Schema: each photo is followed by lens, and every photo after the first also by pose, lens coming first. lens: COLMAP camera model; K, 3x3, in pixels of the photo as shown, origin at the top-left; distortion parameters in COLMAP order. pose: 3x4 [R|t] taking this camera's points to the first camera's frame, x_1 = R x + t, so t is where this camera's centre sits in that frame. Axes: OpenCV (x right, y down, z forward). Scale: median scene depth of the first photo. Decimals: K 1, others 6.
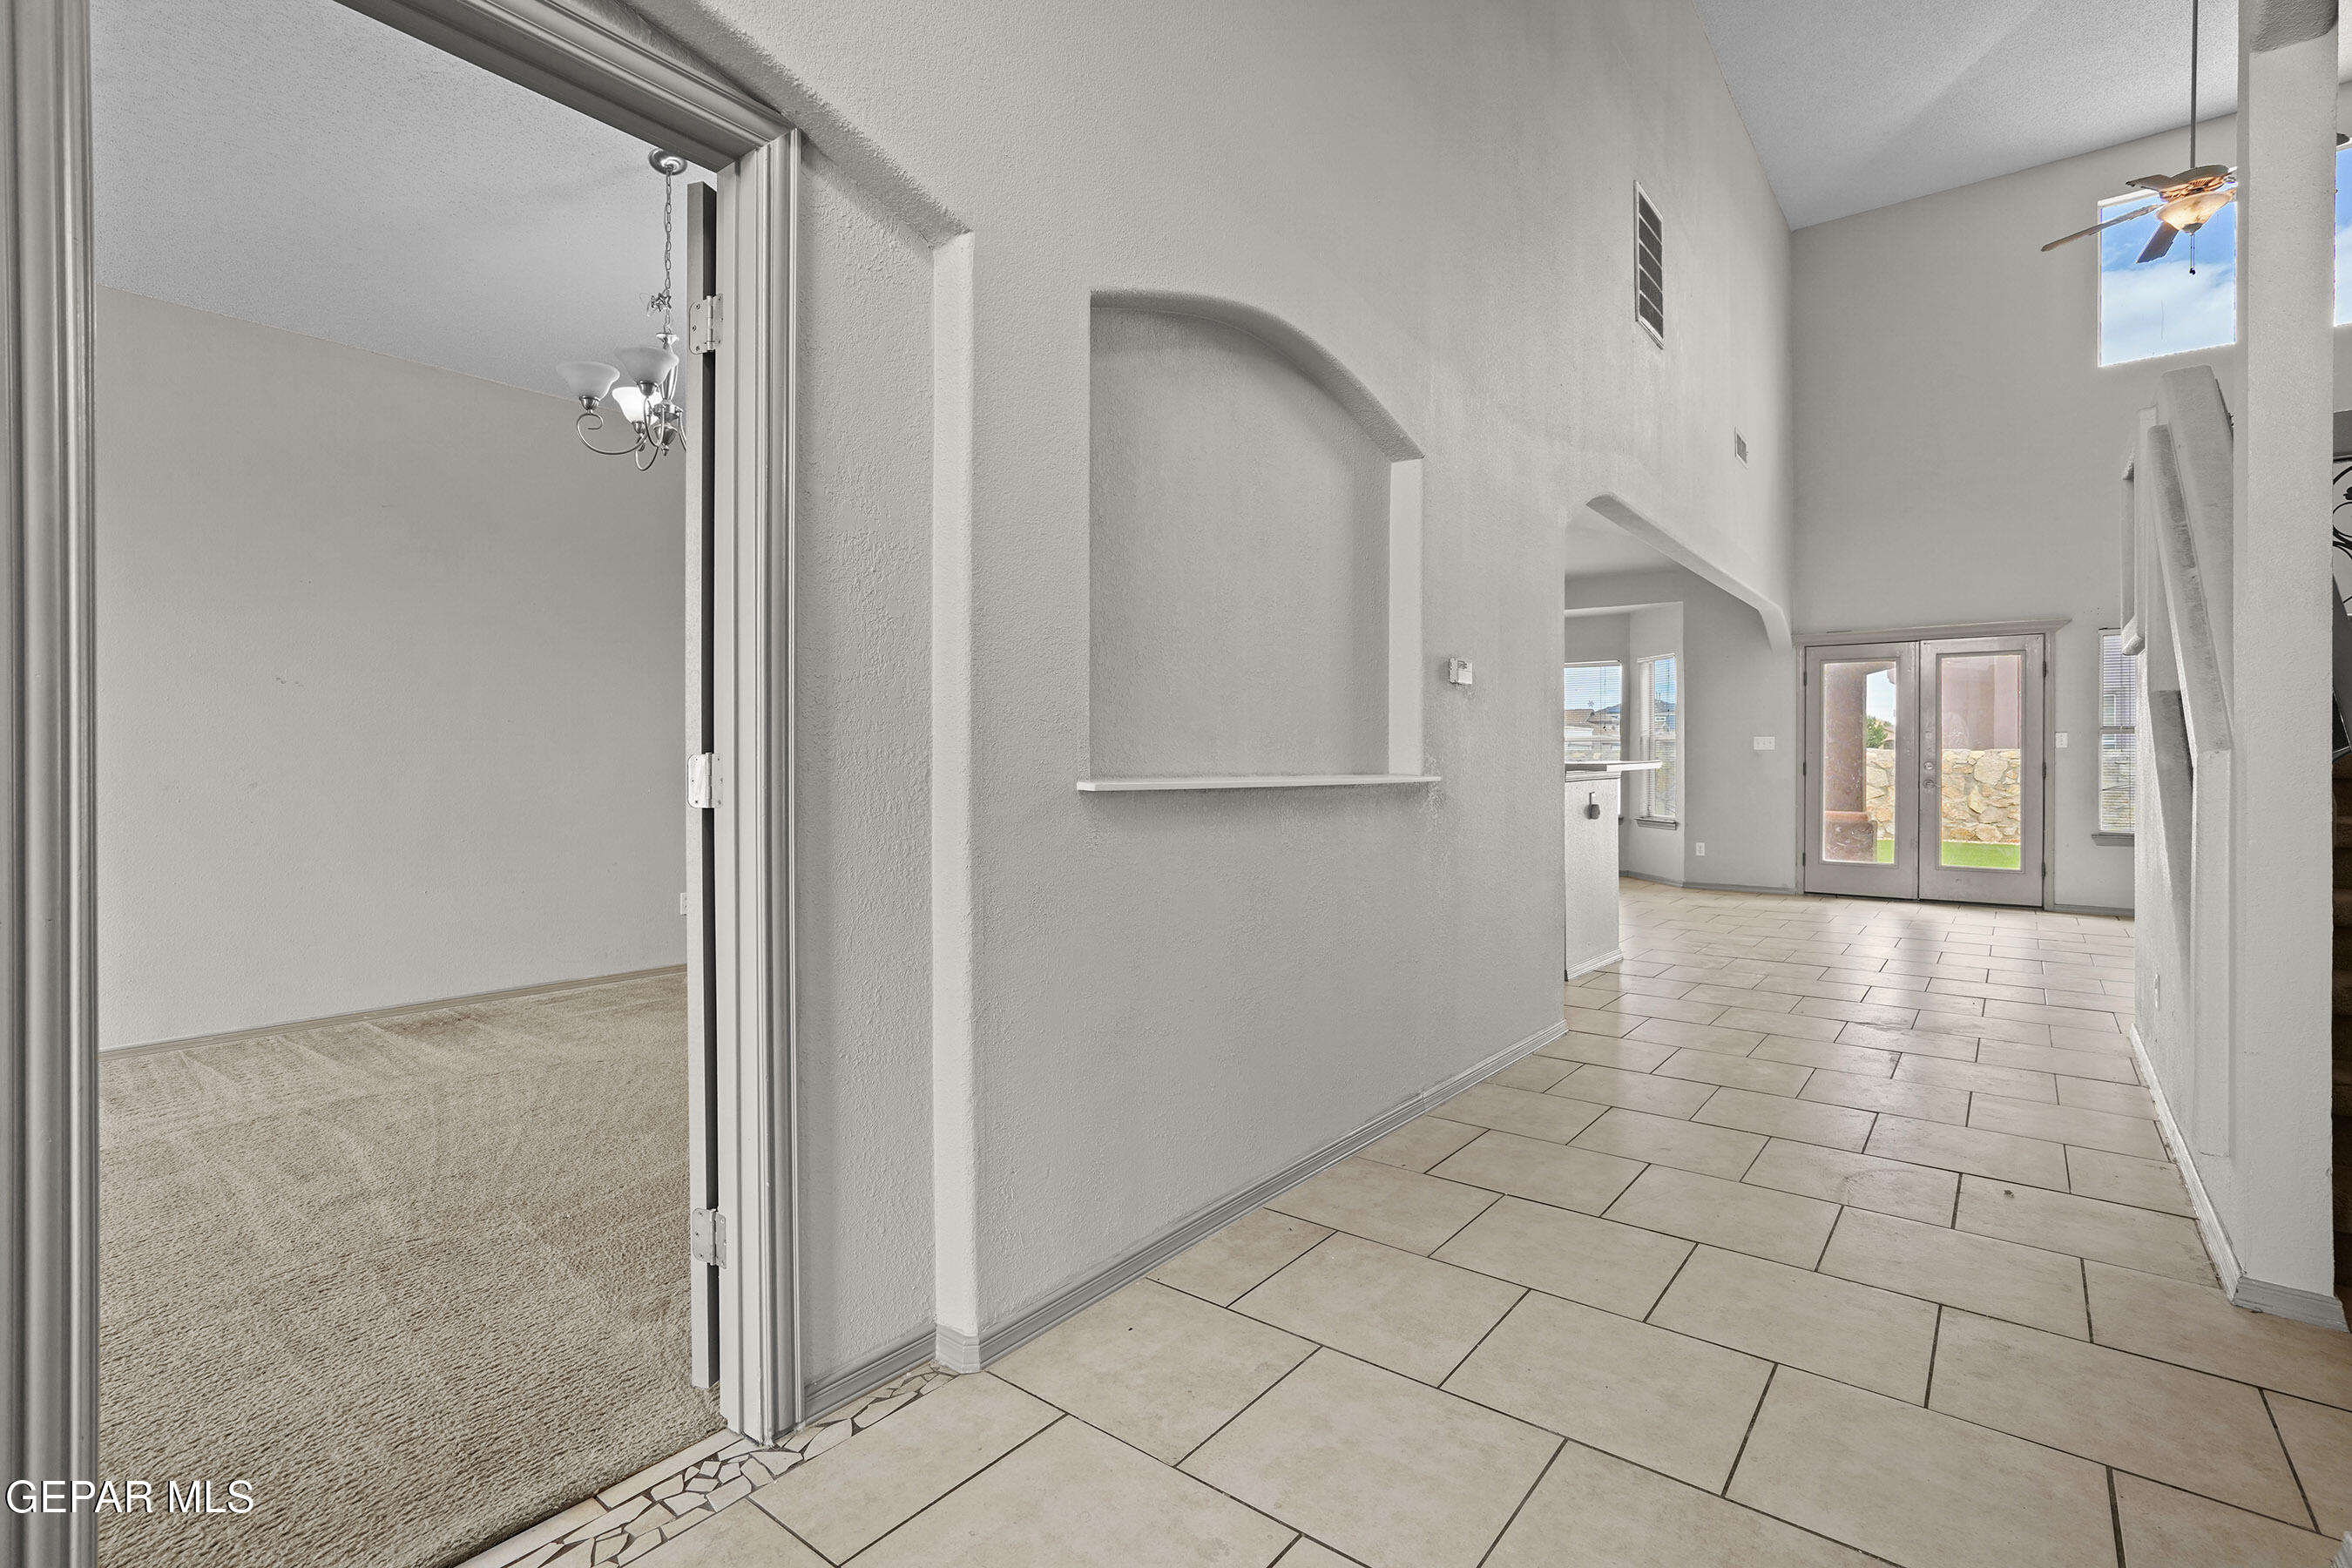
lens RADIAL K [[1099.2, 0, 1182.5], [0, 1099.2, 780.4], [0, 0, 1]] dist [-0.033954, 0.014629]
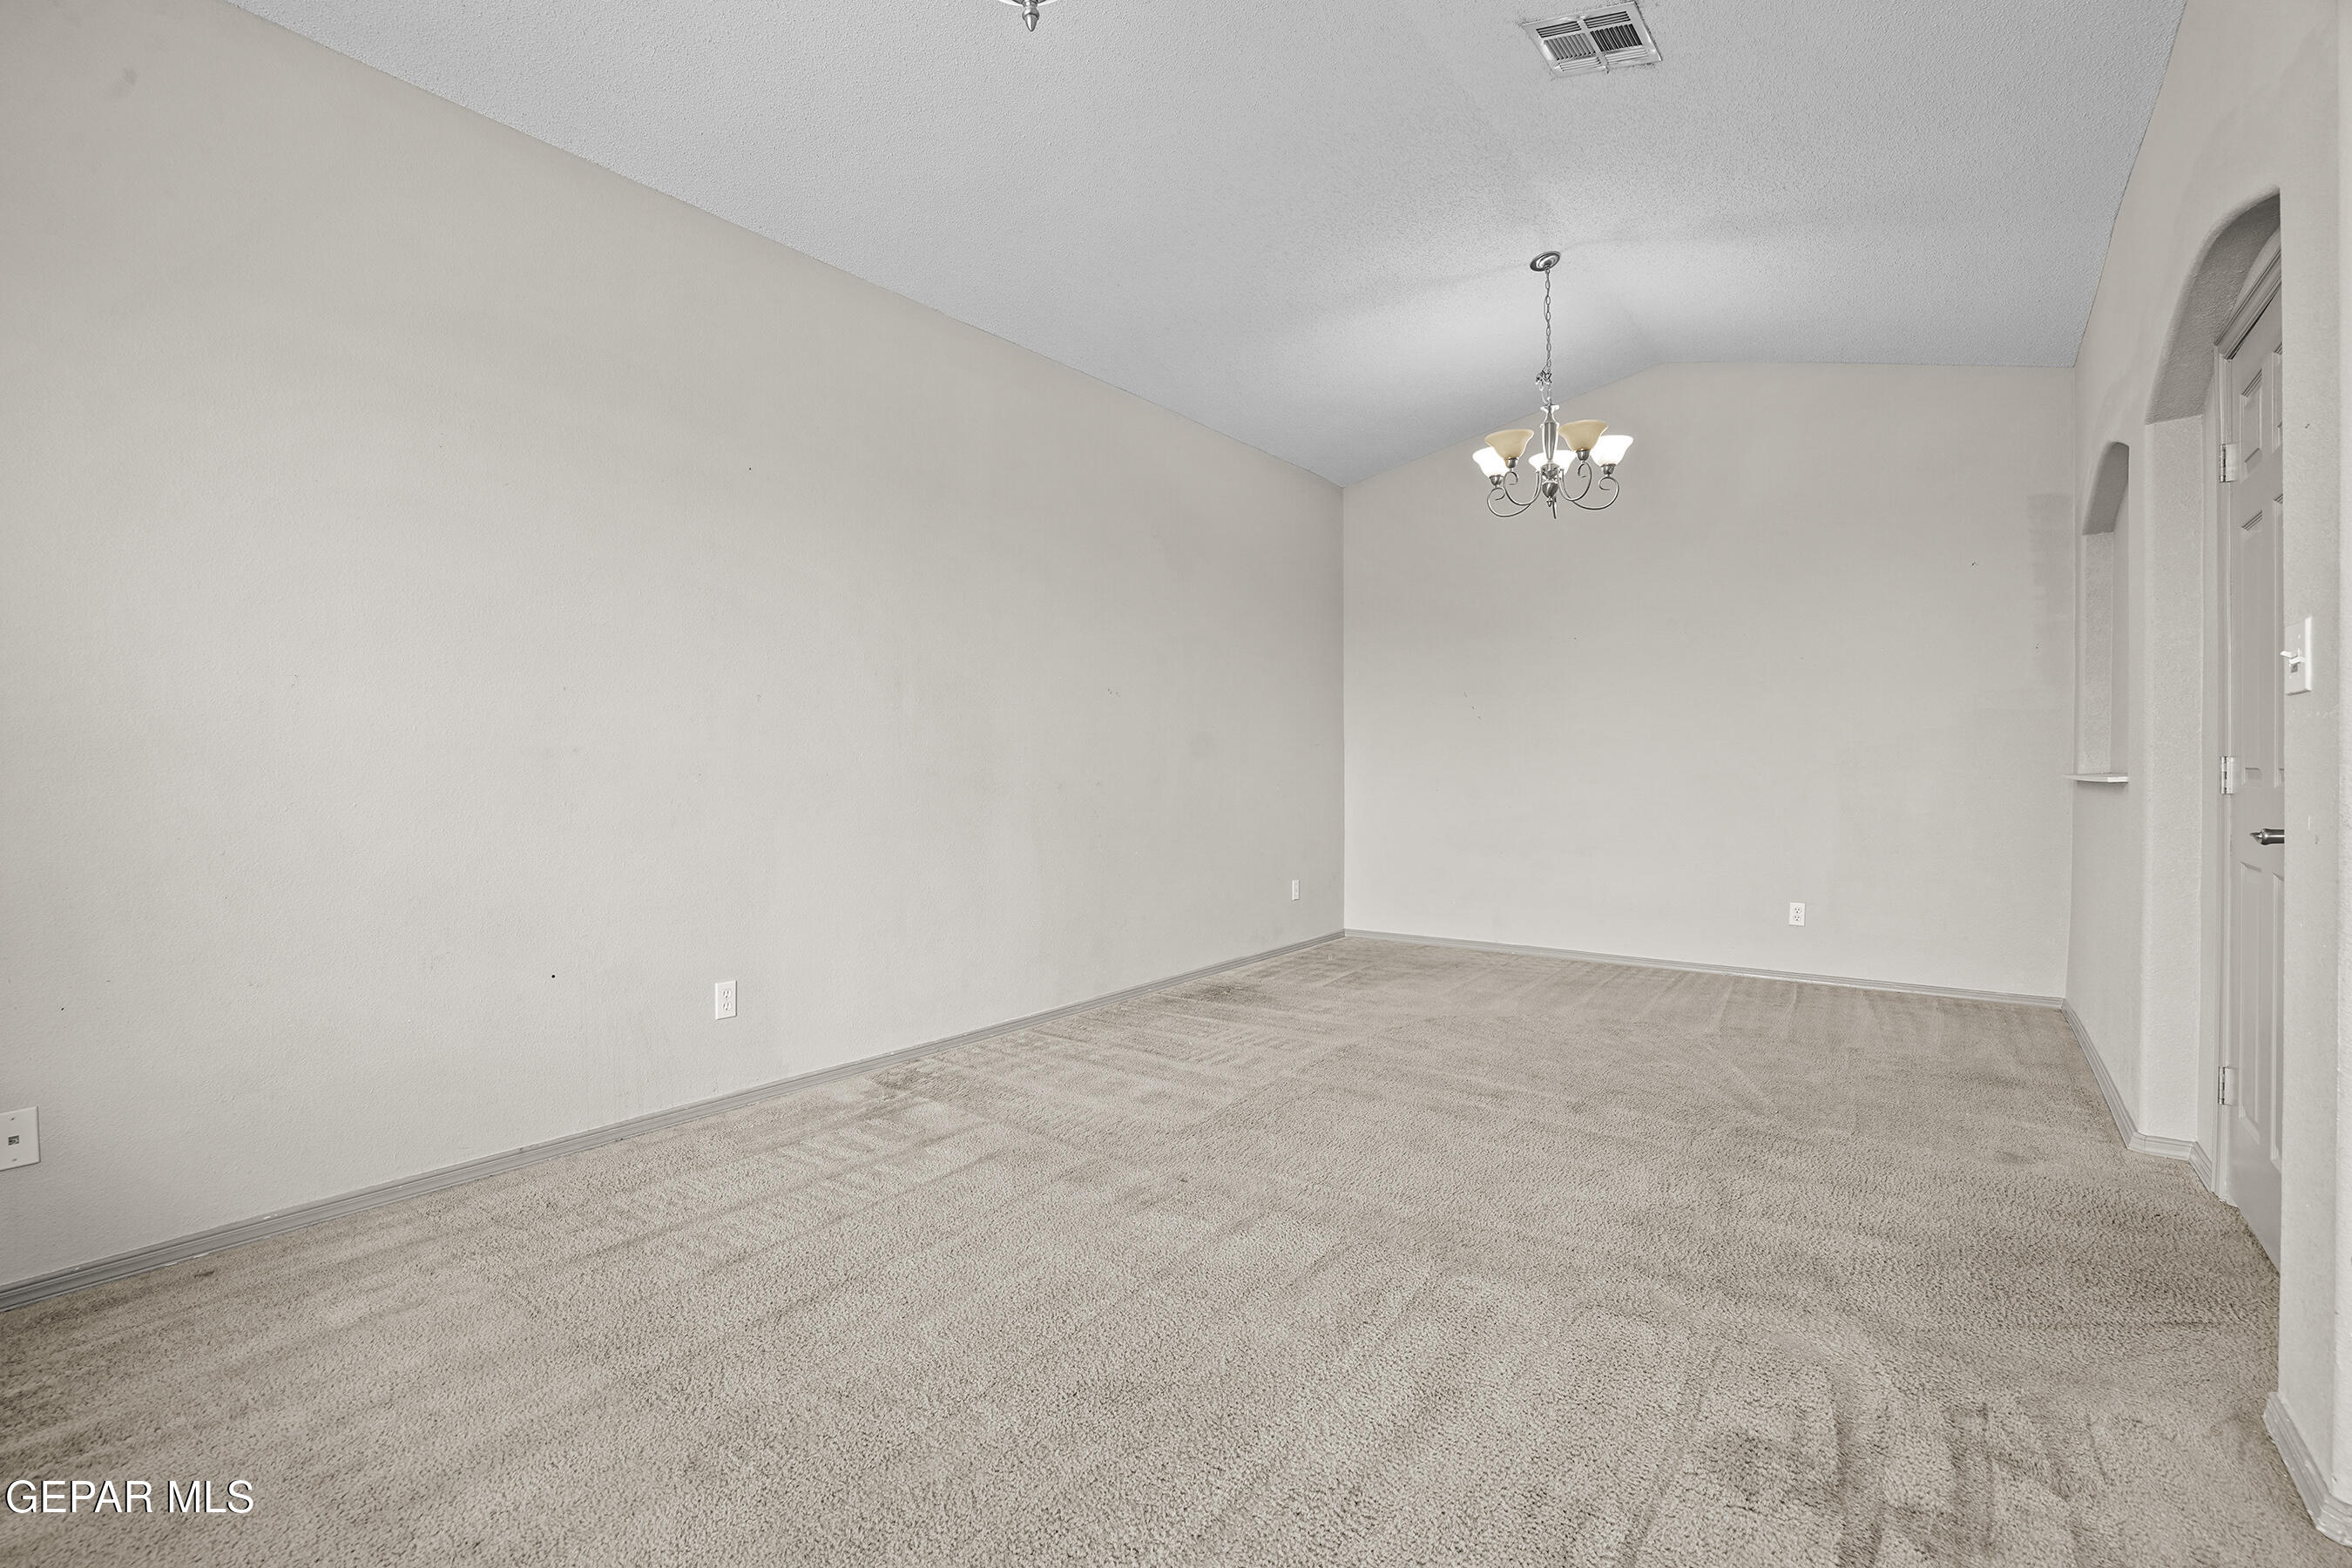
lens RADIAL K [[1099.2, 0, 1175.0], [0, 1099.2, 778.8], [0, 0, 1]] dist [-0.033954, 0.014629]
pose [[0.996321, -0.000287, 0.085696, -1.351160], [0.001081, 0.999957, -0.009217, 0.014073], [-0.085690, 0.009276, 0.996279, -0.236029]]
